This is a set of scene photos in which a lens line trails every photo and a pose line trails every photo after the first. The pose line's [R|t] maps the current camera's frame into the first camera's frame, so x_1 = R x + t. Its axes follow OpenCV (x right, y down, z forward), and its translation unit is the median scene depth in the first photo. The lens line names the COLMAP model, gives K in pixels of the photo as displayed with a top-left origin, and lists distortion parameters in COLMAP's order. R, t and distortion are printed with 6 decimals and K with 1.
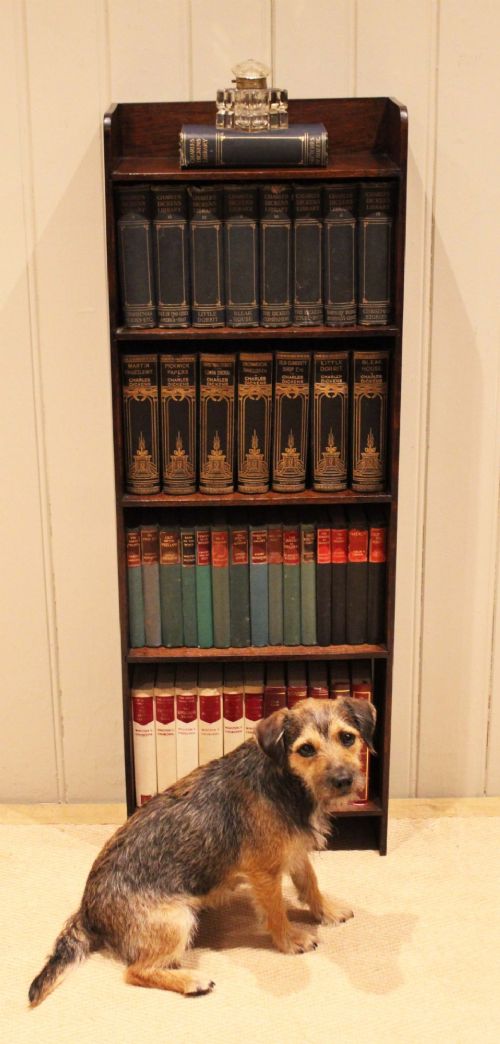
lens RADIAL K [[1534.6, 0, 250.0], [0, 1534.6, 522.0], [0, 0, 1]] dist [-0.050175, 0.015329]
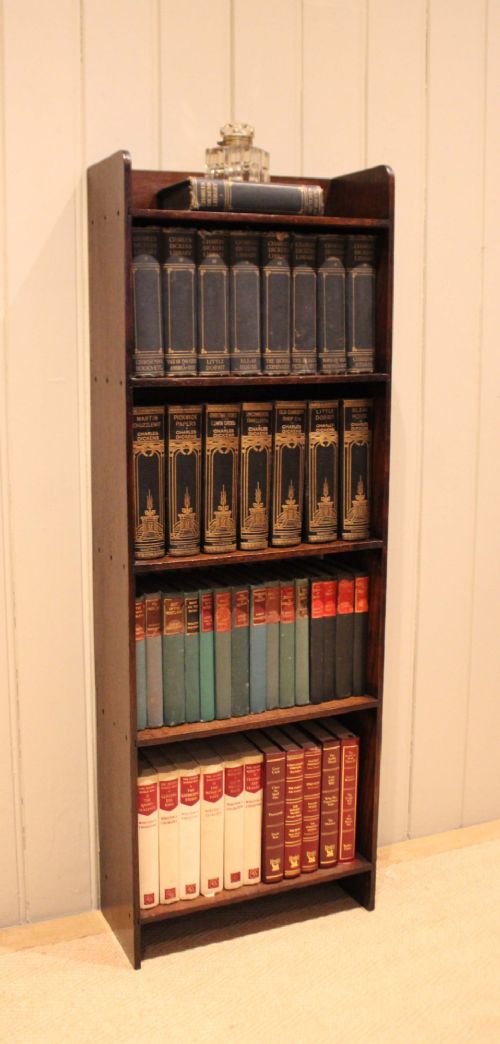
lens RADIAL K [[1025.7, 0, 201.7], [0, 1025.7, 497.7], [0, 0, 1]] dist [-0.097051, 0.008024]
pose [[0.929573, -0.052654, 0.364858, -0.272793], [0.124947, 0.976164, -0.177461, 0.062132], [-0.346817, 0.210551, 0.913995, 0.416952]]
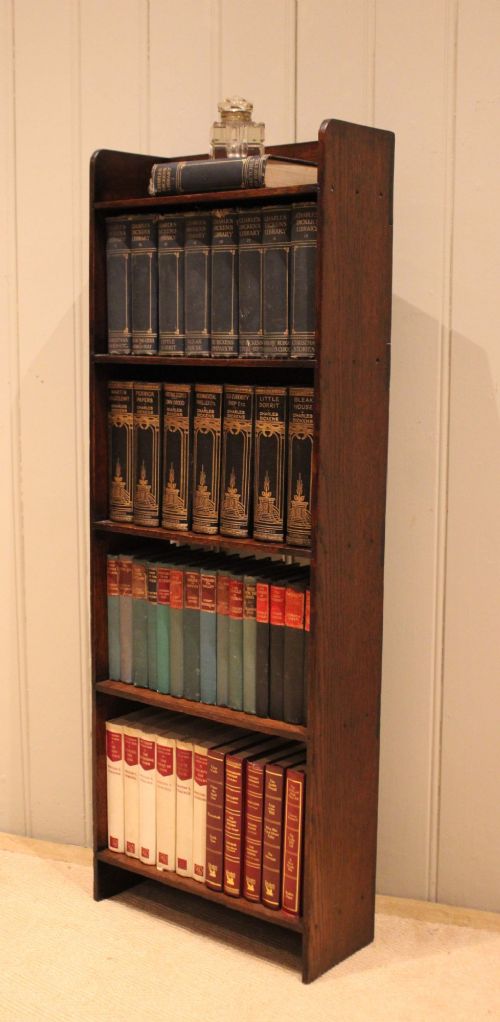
lens RADIAL K [[1239.5, 0, 233.4], [0, 1239.5, 508.6], [0, 0, 1]] dist [-0.038115, -0.023218]
pose [[0.774461, 0.102639, -0.624239, 0.513830], [-0.229283, 0.965201, -0.125759, 0.061076], [0.589609, 0.240523, 0.771045, 0.416479]]
